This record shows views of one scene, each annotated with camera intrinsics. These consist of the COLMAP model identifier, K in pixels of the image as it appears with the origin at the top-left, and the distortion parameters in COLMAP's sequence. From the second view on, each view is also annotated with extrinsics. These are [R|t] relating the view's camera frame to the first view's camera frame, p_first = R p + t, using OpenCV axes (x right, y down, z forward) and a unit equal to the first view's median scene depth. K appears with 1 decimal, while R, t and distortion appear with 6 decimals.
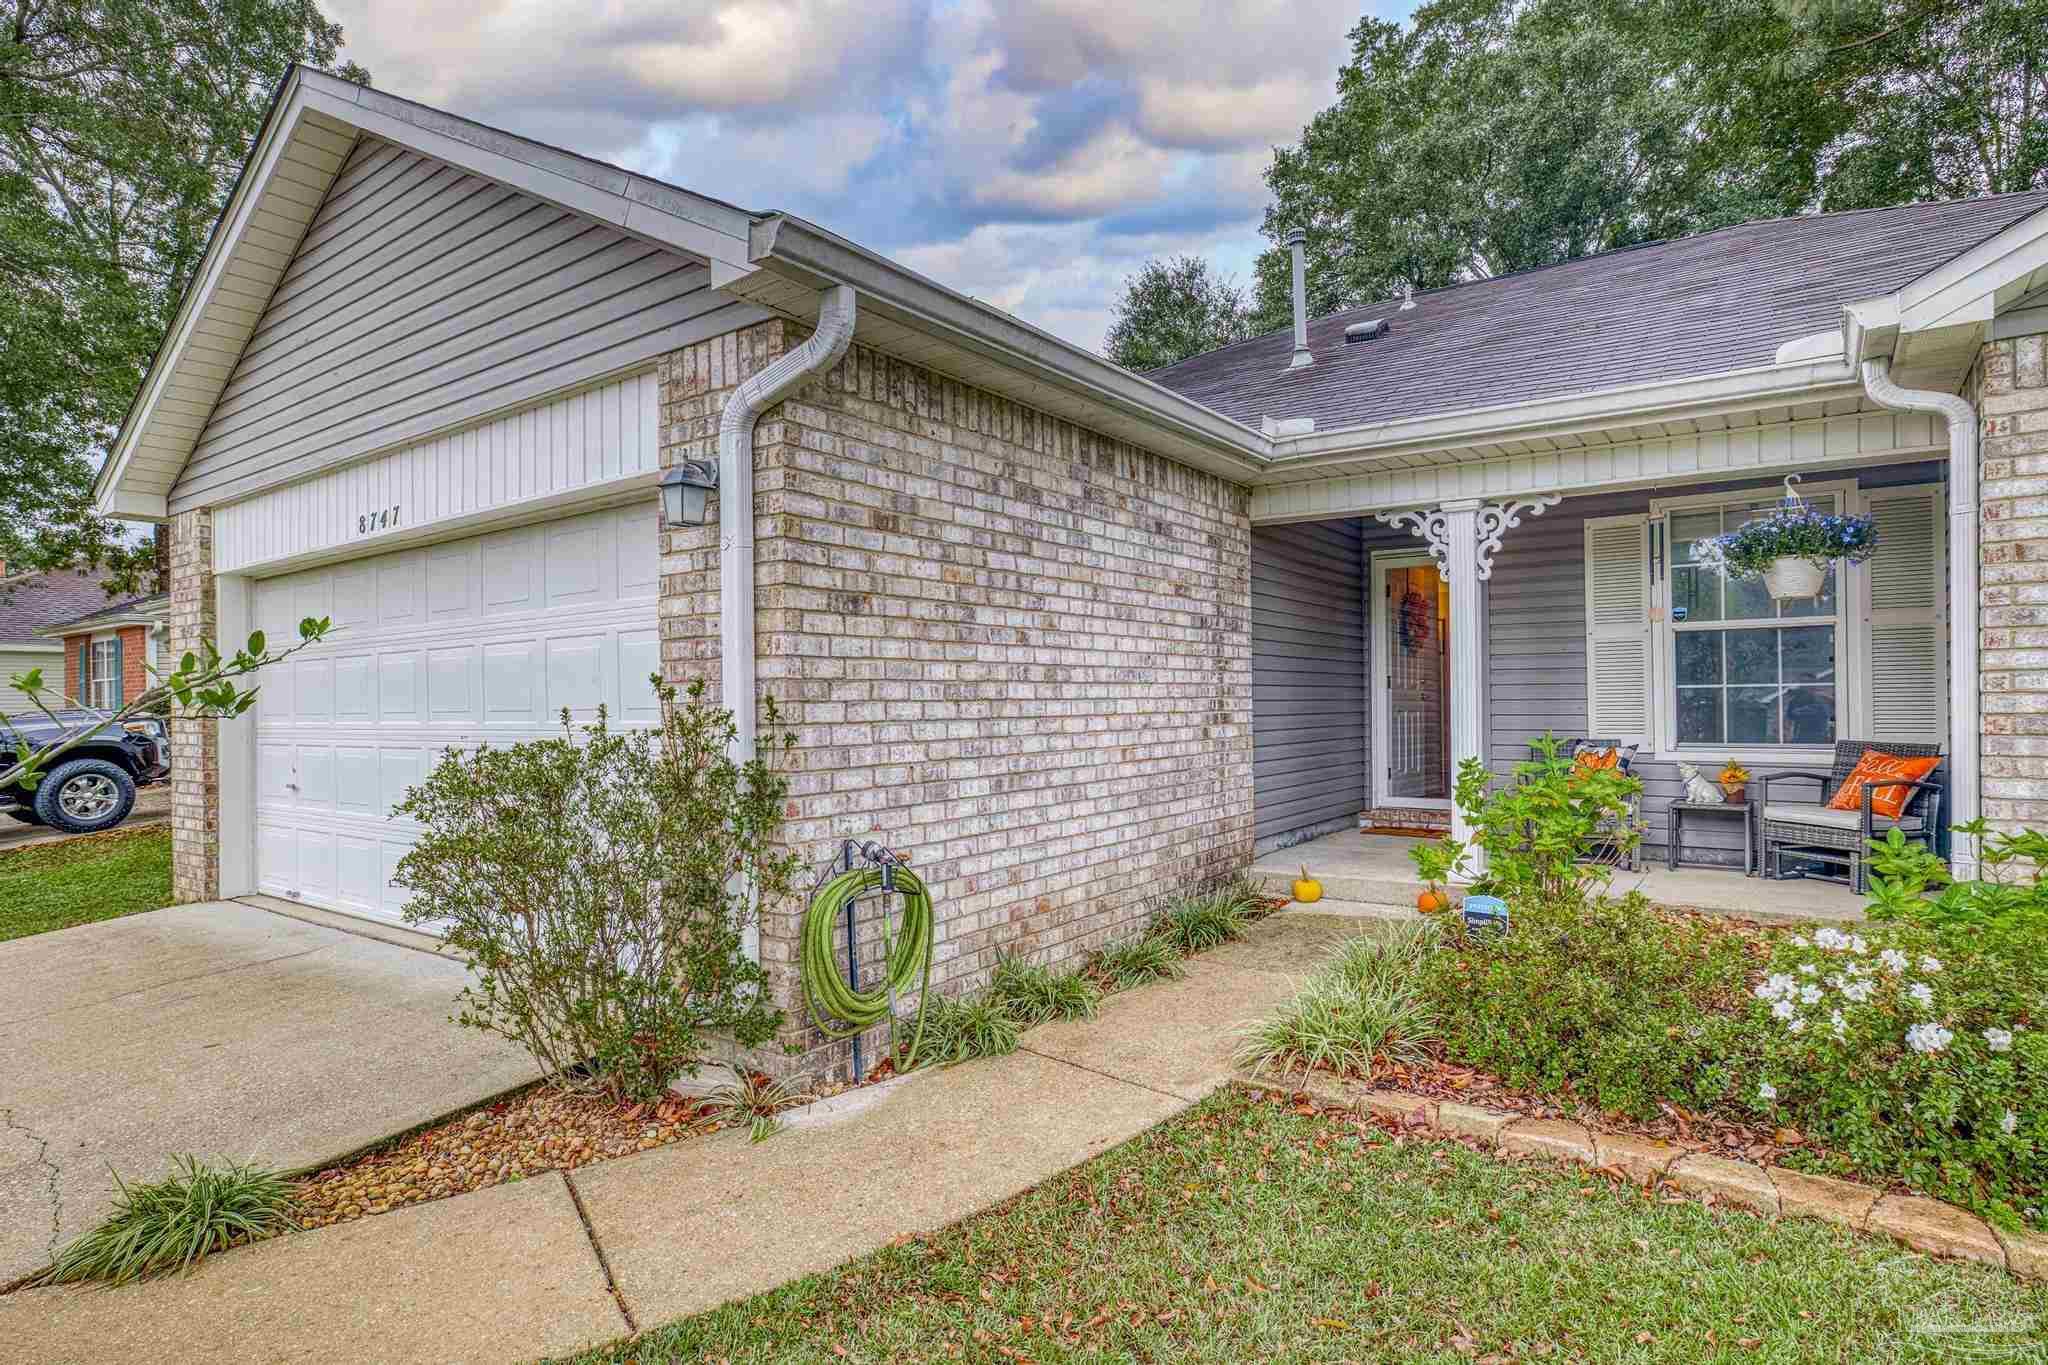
lens RADIAL K [[1085.6, 0, 1029.0], [0, 1085.6, 697.2], [0, 0, 1]] dist [-0.030850, -0.000107]
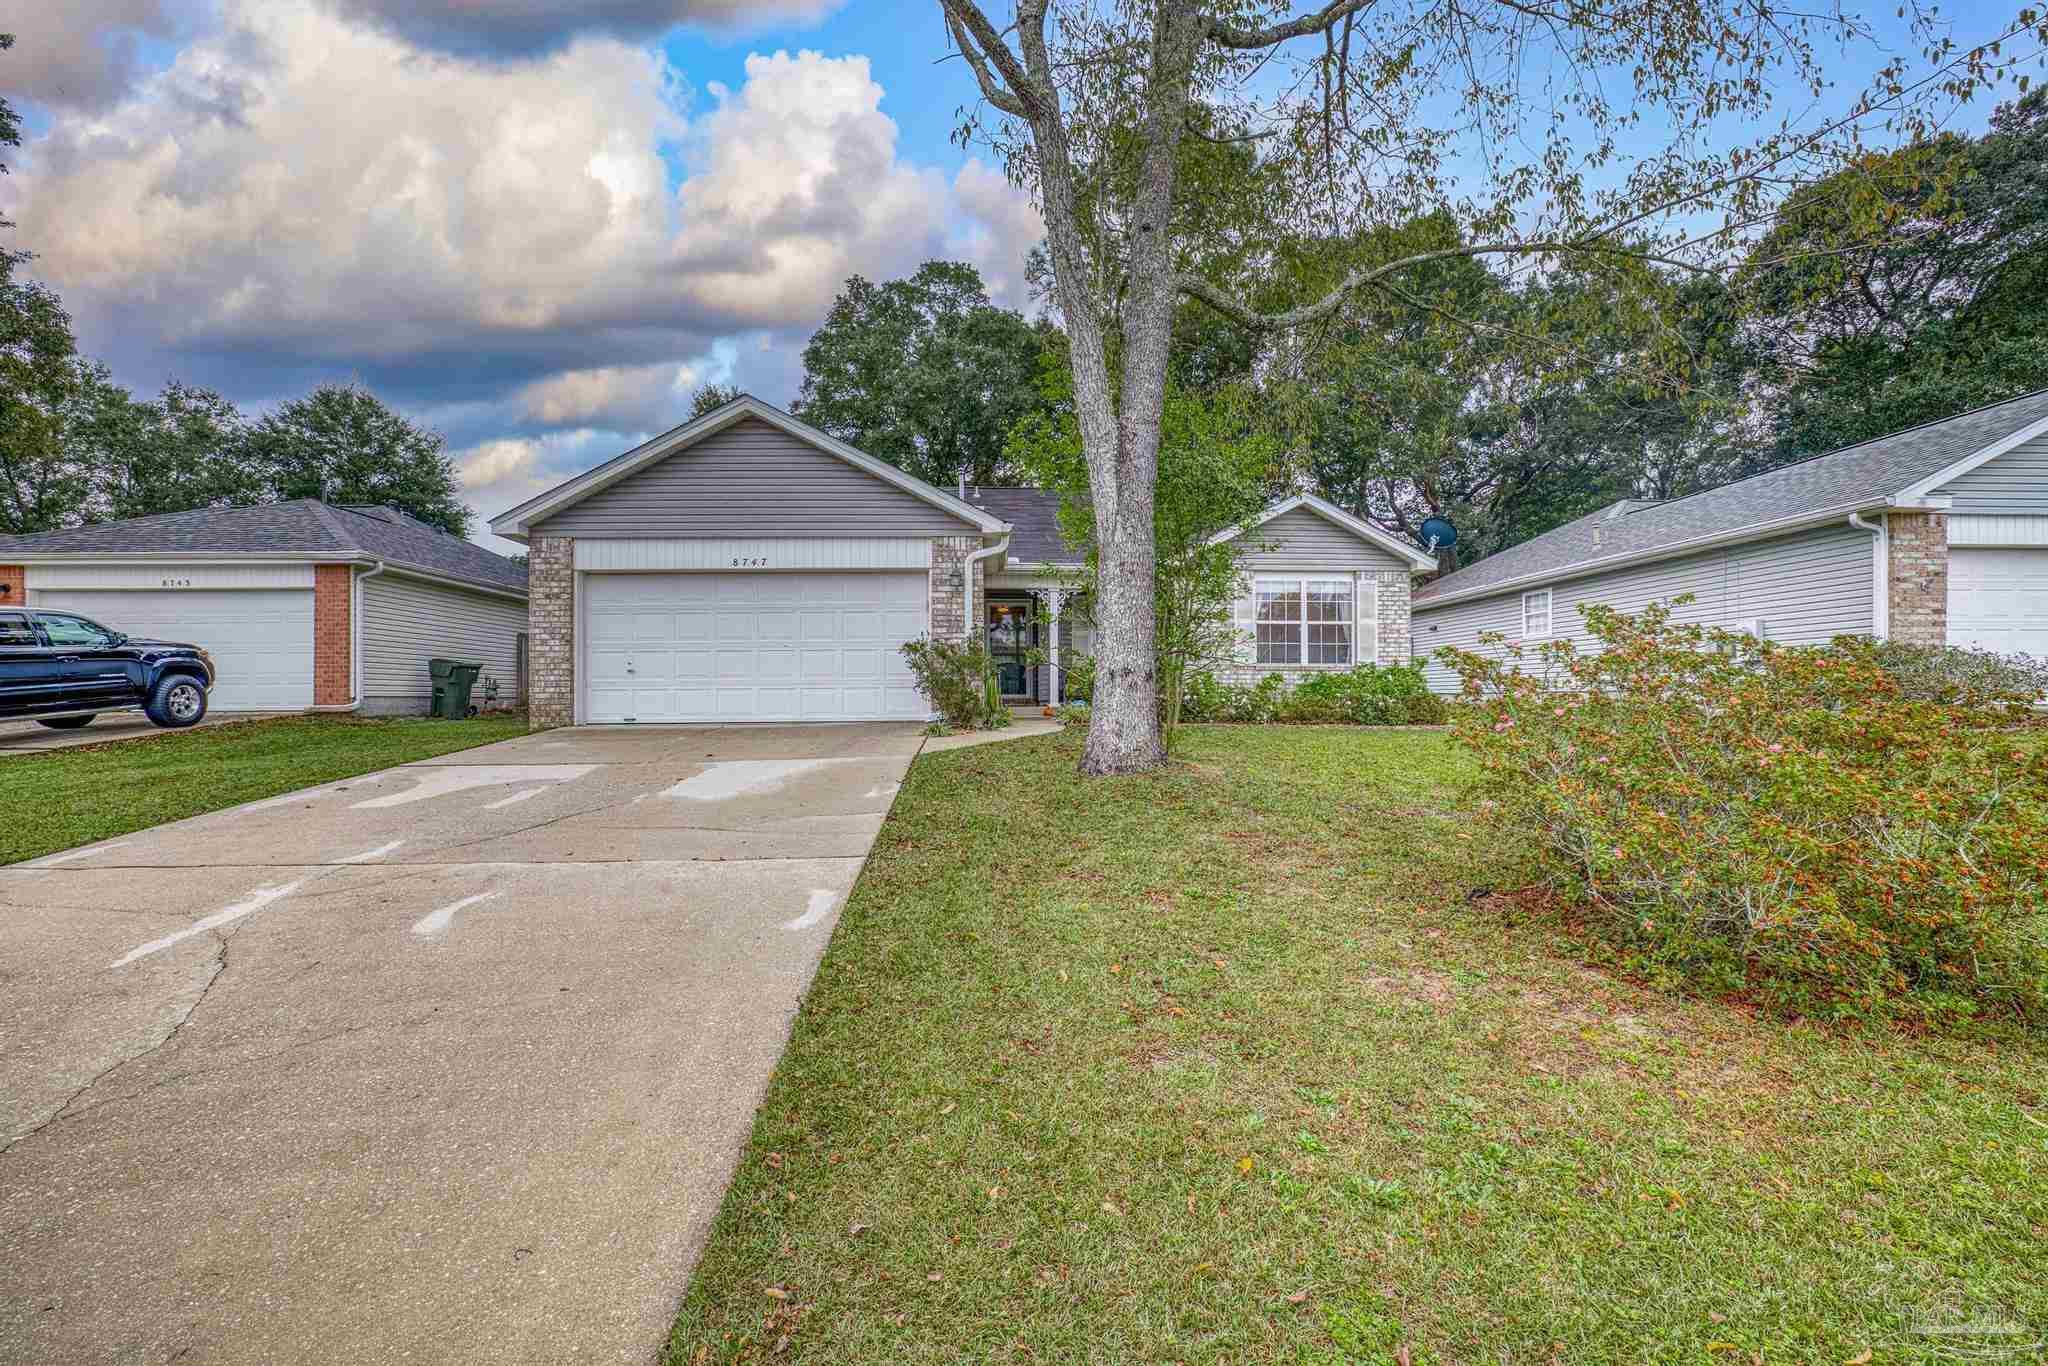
lens RADIAL K [[887.6, 0, 1024.1], [0, 887.6, 698.9], [0, 0, 1]] dist [-0.048924, 0.020958]
pose [[0.787428, 0.008396, 0.616350, -1.473493], [-0.006304, 0.999965, -0.005568, 0.184585], [-0.616375, 0.000499, 0.787453, -1.164548]]
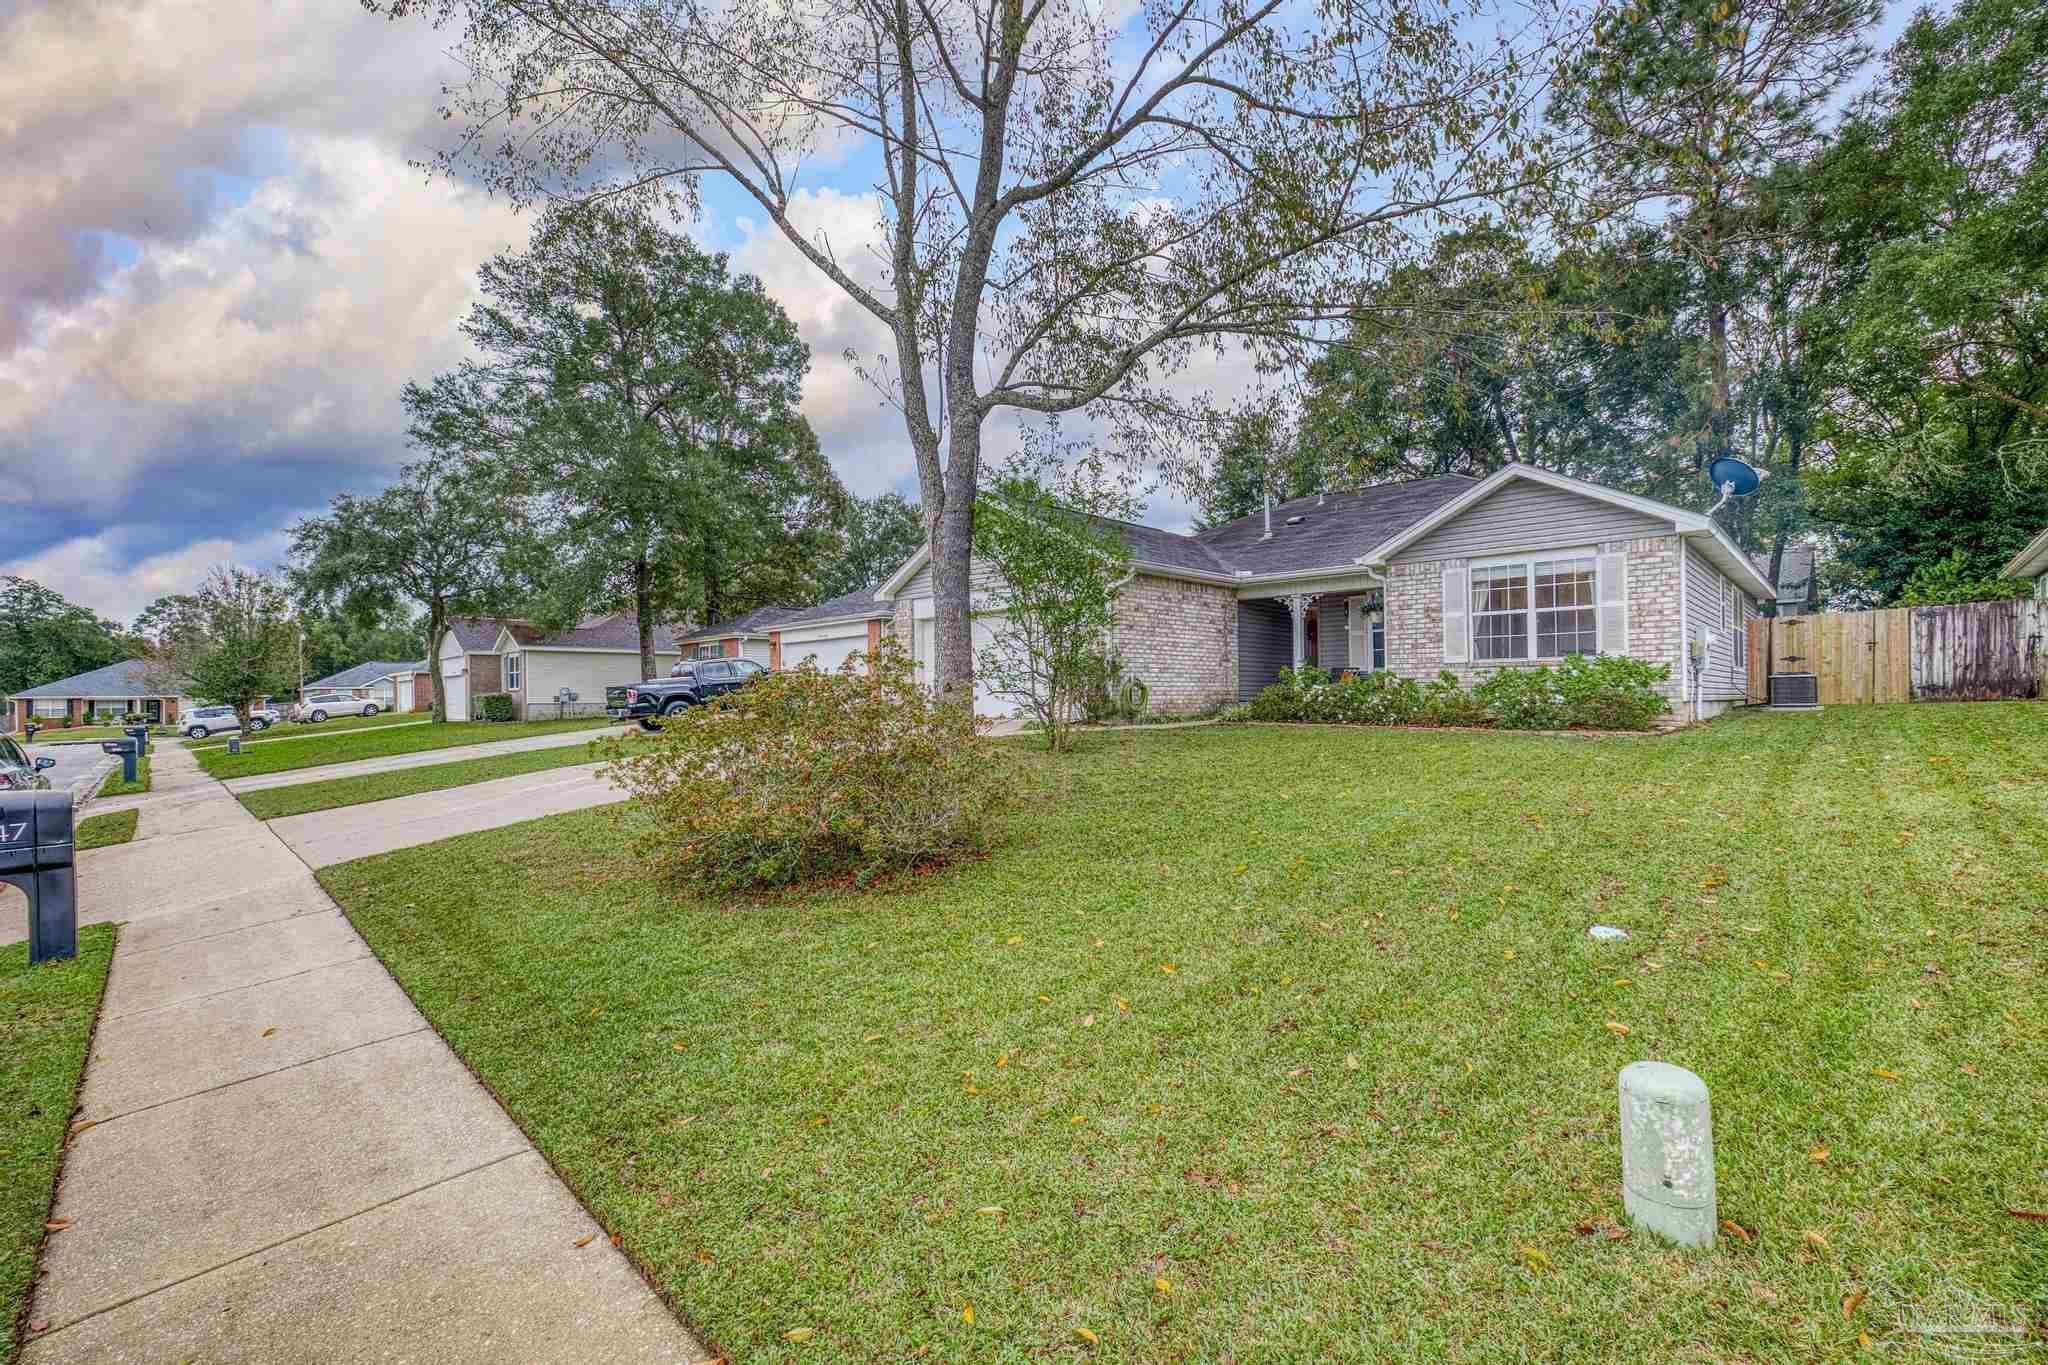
lens RADIAL K [[887.6, 0, 1024.1], [0, 887.6, 698.4], [0, 0, 1]] dist [-0.048924, 0.020958]
pose [[0.987647, 0.000512, -0.156696, -0.011224], [0.000096, 0.999992, 0.003876, 0.152547], [0.156697, -0.003843, 0.987639, -2.131710]]
